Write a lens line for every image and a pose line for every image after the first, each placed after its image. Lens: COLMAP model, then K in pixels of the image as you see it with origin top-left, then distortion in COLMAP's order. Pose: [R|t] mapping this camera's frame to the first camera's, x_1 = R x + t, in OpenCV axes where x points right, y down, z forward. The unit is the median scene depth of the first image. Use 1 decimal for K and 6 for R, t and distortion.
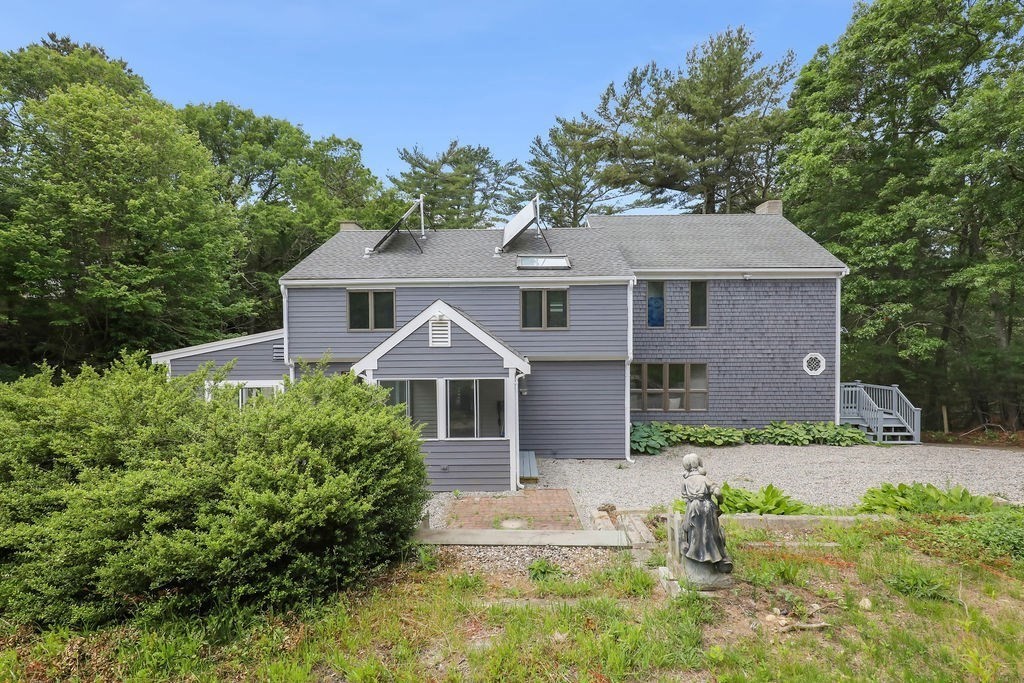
lens RADIAL K [[482.3, 0, 511.1], [0, 482.3, 354.1], [0, 0, 1]] dist [-0.001491, -0.000280]
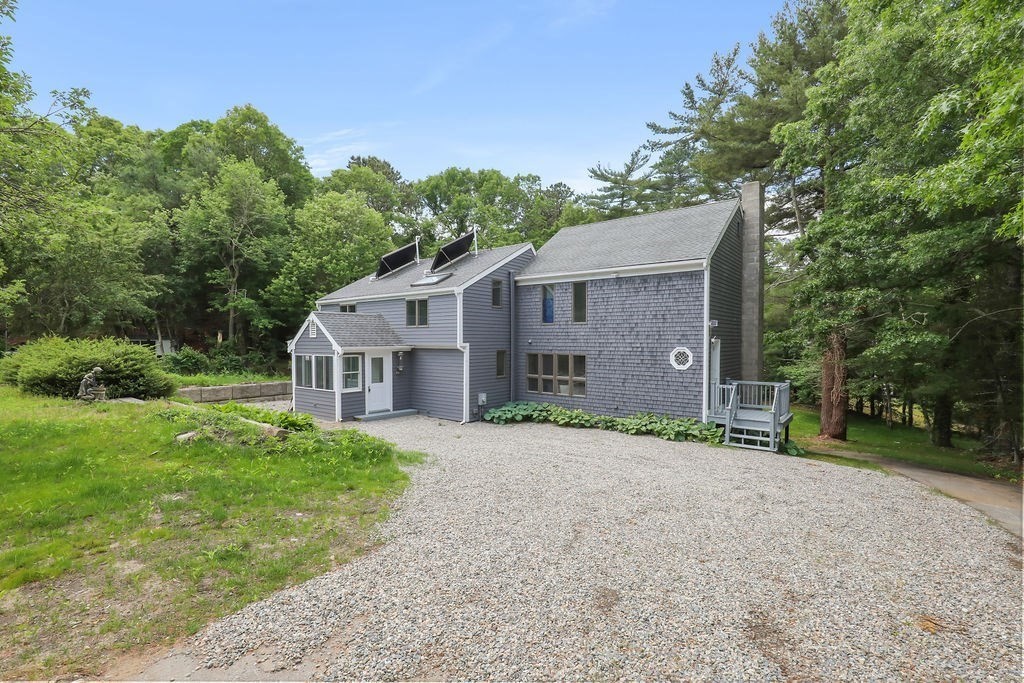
lens RADIAL K [[462.8, 0, 514.8], [0, 462.8, 350.4], [0, 0, 1]] dist [-0.000559, 0.000002]
pose [[0.805106, 0.020124, -0.592790, 0.915076], [-0.018778, 0.999788, 0.008437, 0.002516], [0.592834, 0.004339, 0.805313, 0.034156]]
